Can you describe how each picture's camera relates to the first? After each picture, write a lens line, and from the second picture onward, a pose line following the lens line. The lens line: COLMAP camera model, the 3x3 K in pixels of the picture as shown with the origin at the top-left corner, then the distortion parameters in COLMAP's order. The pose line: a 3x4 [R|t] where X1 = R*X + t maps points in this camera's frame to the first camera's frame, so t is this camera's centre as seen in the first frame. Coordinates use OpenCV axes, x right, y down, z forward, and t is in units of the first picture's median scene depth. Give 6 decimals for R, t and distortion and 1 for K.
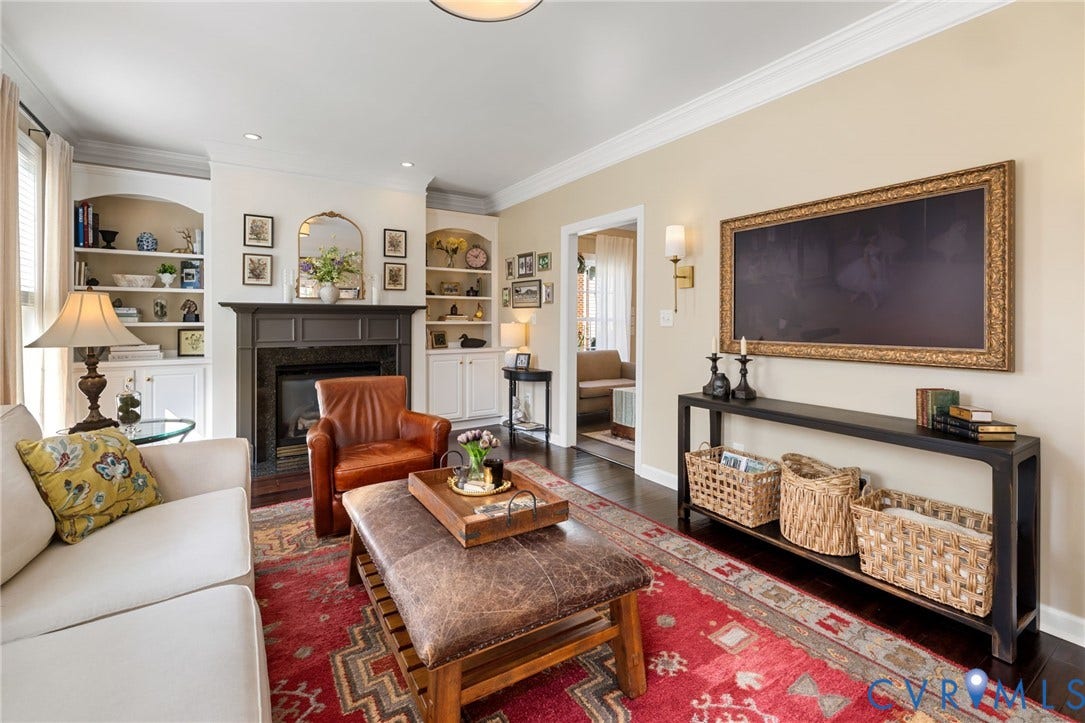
lens RADIAL K [[479.2, 0, 540.7], [0, 479.2, 323.4], [0, 0, 1]] dist [-0.004054, -0.000090]
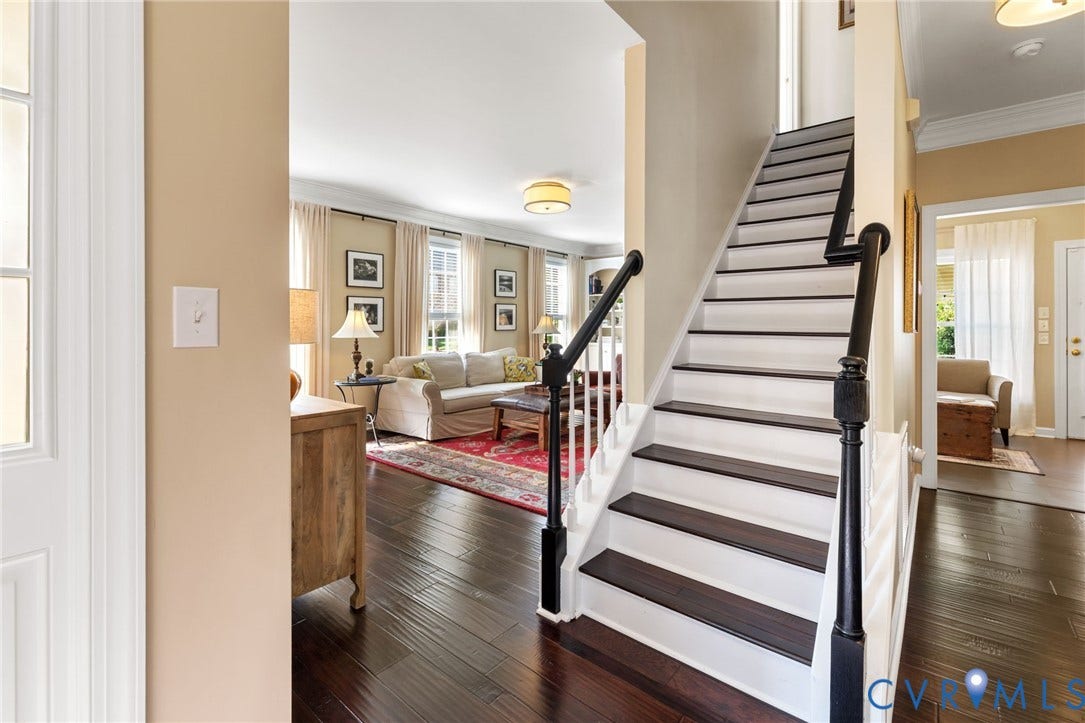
lens RADIAL K [[479.2, 0, 540.7], [0, 479.2, 323.4], [0, 0, 1]] dist [-0.004054, -0.000090]
pose [[0.304536, -0.003130, -0.952496, 2.492002], [-0.008042, 0.999951, -0.005857, 0.002553], [0.952467, 0.009443, 0.304496, 0.068496]]
